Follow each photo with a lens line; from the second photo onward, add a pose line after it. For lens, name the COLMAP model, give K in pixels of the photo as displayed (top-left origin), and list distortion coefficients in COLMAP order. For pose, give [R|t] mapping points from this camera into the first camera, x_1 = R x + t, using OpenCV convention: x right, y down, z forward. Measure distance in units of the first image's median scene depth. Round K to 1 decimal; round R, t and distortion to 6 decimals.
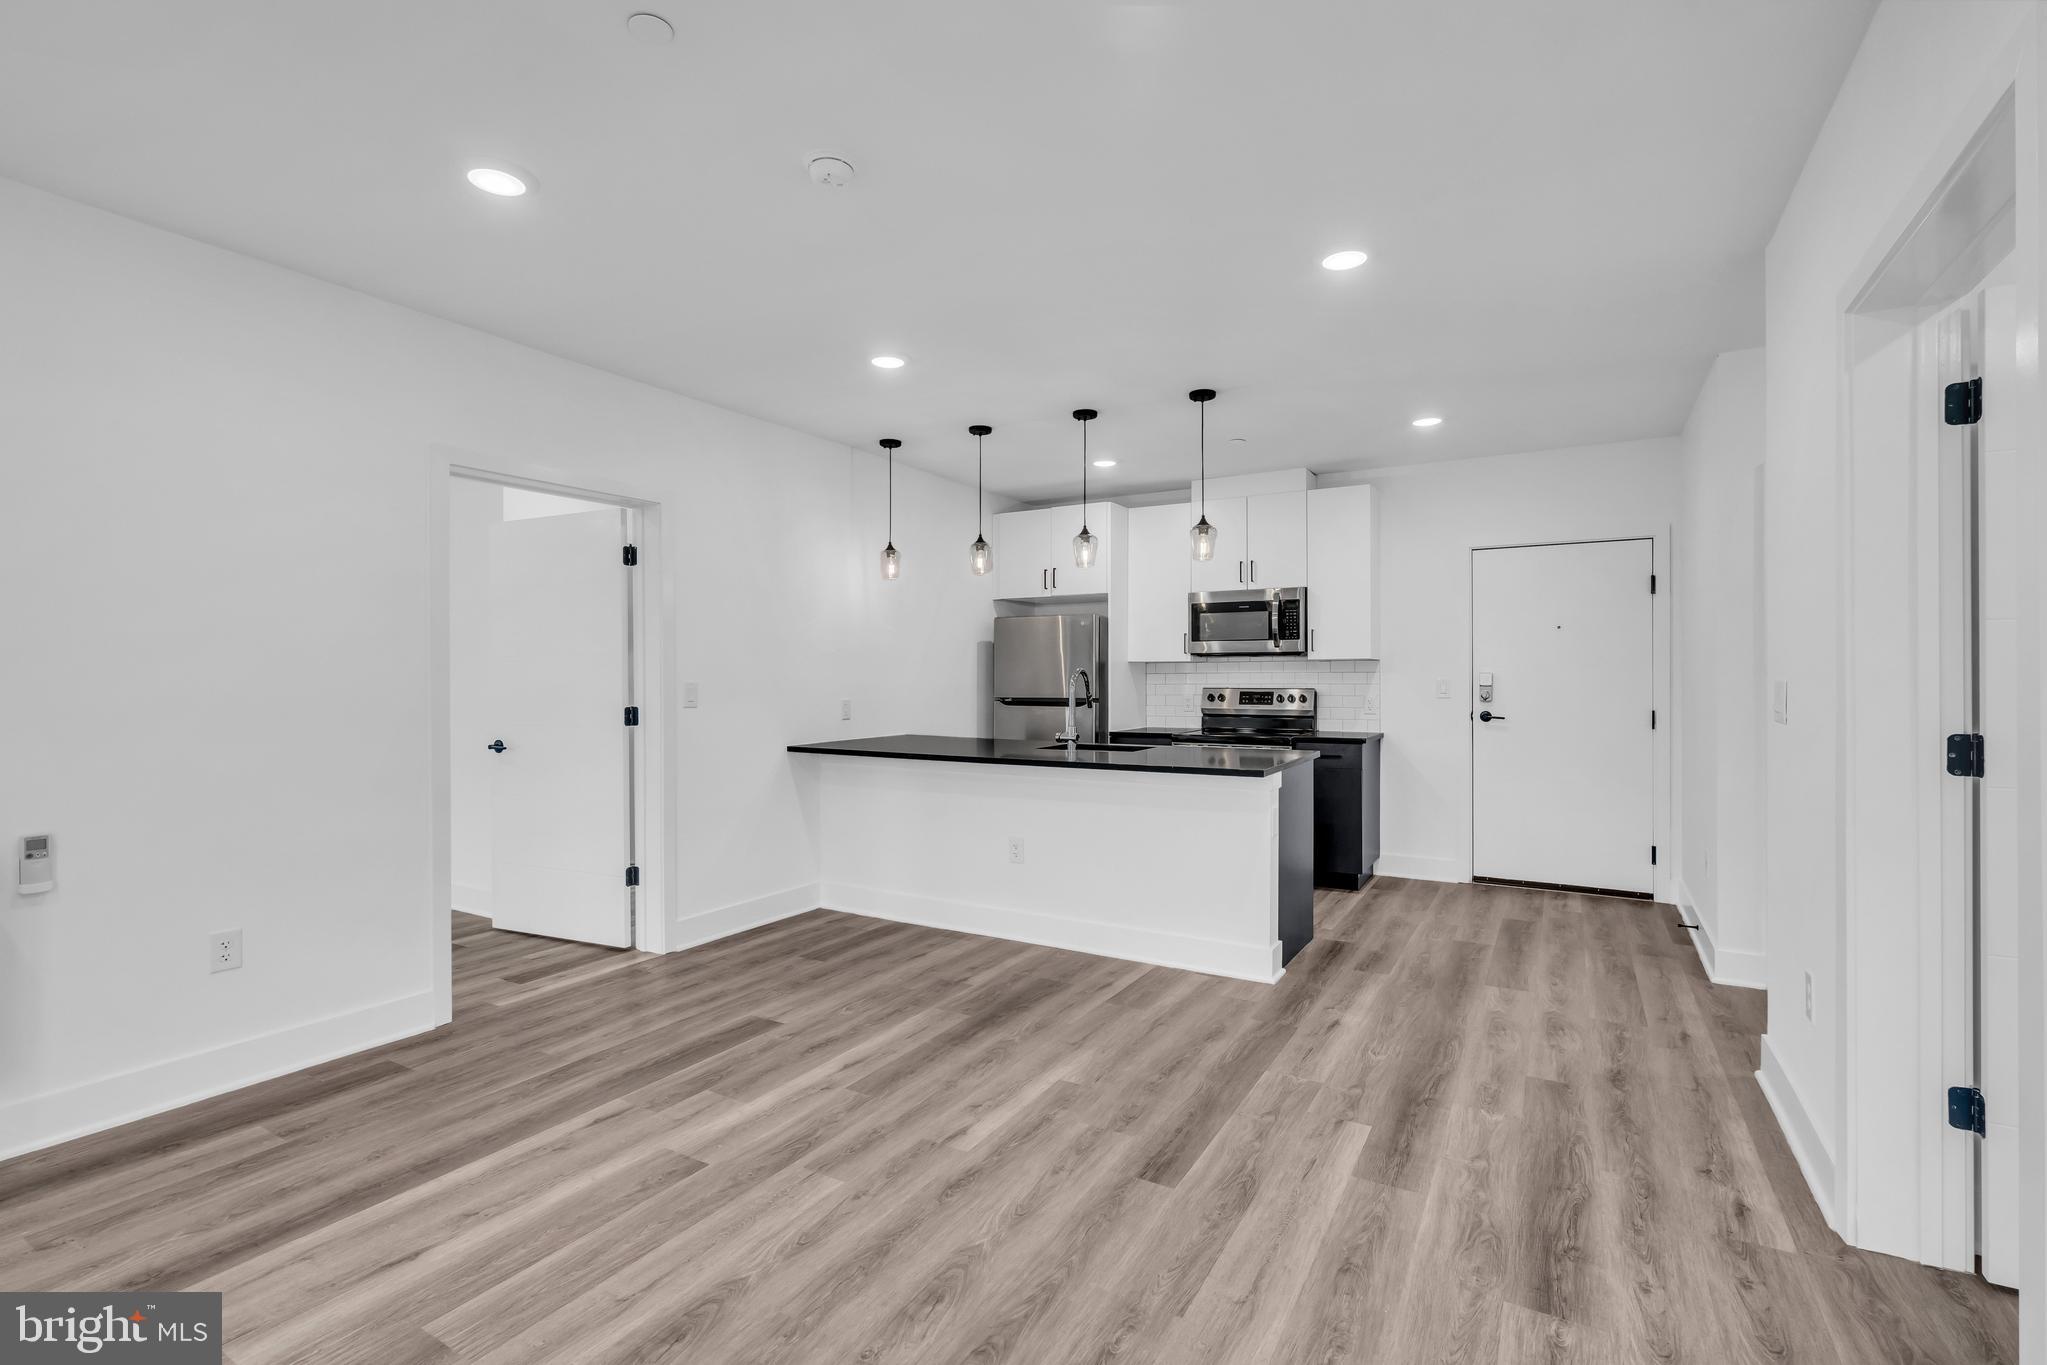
lens RADIAL K [[928.6, 0, 1020.7], [0, 928.6, 679.2], [0, 0, 1]] dist [-0.001923, 0.001300]
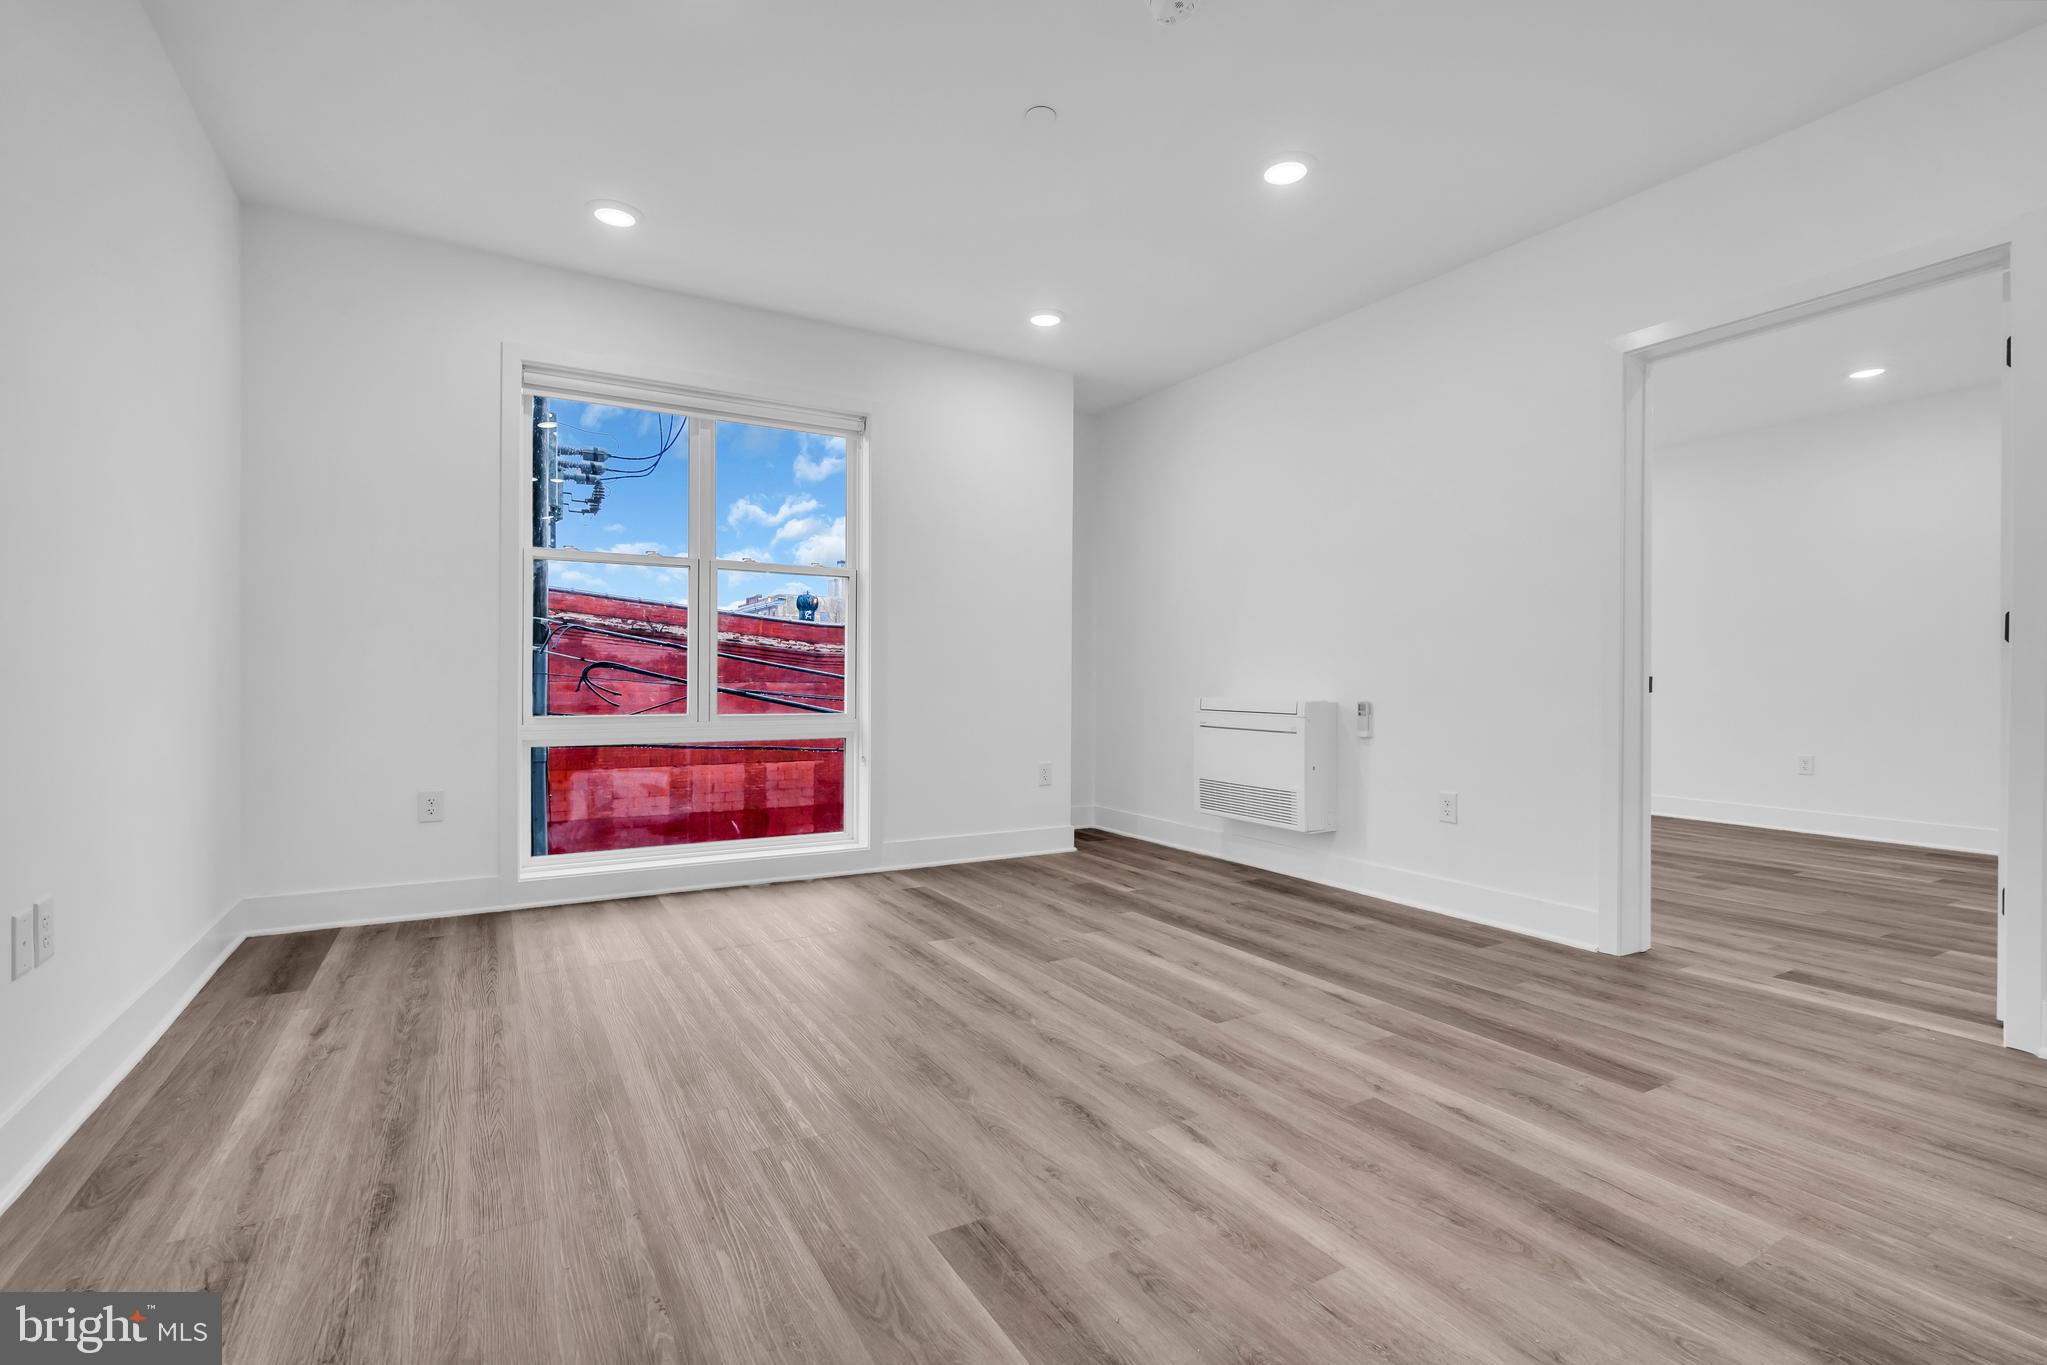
lens RADIAL K [[928.6, 0, 1026.1], [0, 928.6, 693.0], [0, 0, 1]] dist [-0.001923, 0.001300]
pose [[-0.481909, 0.011176, -0.876150, 0.380008], [-0.005070, 0.999866, 0.015543, 0.075301], [0.876207, 0.011932, -0.481788, 0.731696]]
